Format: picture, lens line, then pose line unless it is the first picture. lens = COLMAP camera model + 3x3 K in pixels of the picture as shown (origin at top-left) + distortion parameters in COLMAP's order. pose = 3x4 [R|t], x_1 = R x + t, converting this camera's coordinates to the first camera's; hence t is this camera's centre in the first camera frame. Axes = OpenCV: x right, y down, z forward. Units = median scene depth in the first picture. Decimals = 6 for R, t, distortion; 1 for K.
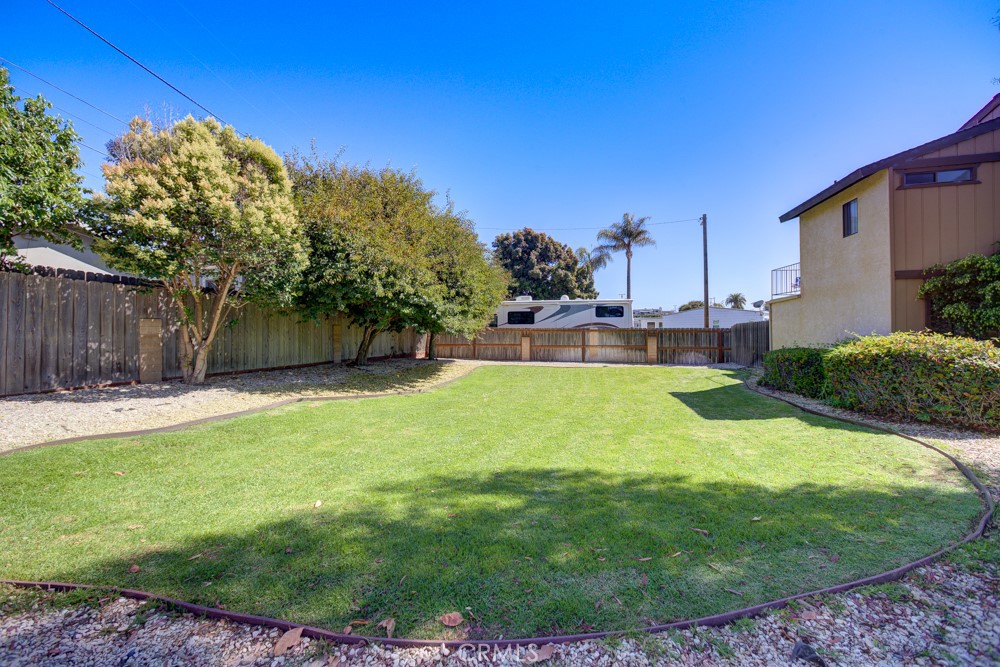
lens RADIAL K [[395.6, 0, 493.4], [0, 395.6, 326.7], [0, 0, 1]] dist [-0.019218, 0.008232]
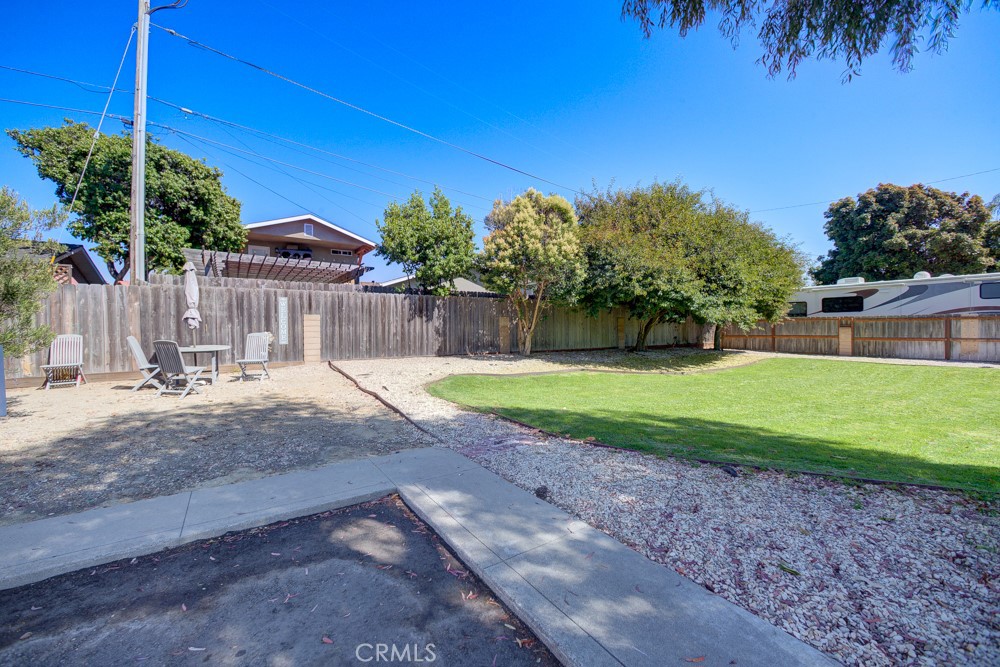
lens RADIAL K [[395.6, 0, 493.4], [0, 395.6, 326.7], [0, 0, 1]] dist [-0.019218, 0.008232]
pose [[0.724564, -0.006529, -0.689177, 0.275552], [0.018658, 0.999774, 0.010144, 0.005472], [0.688955, -0.020209, 0.724522, -0.280355]]
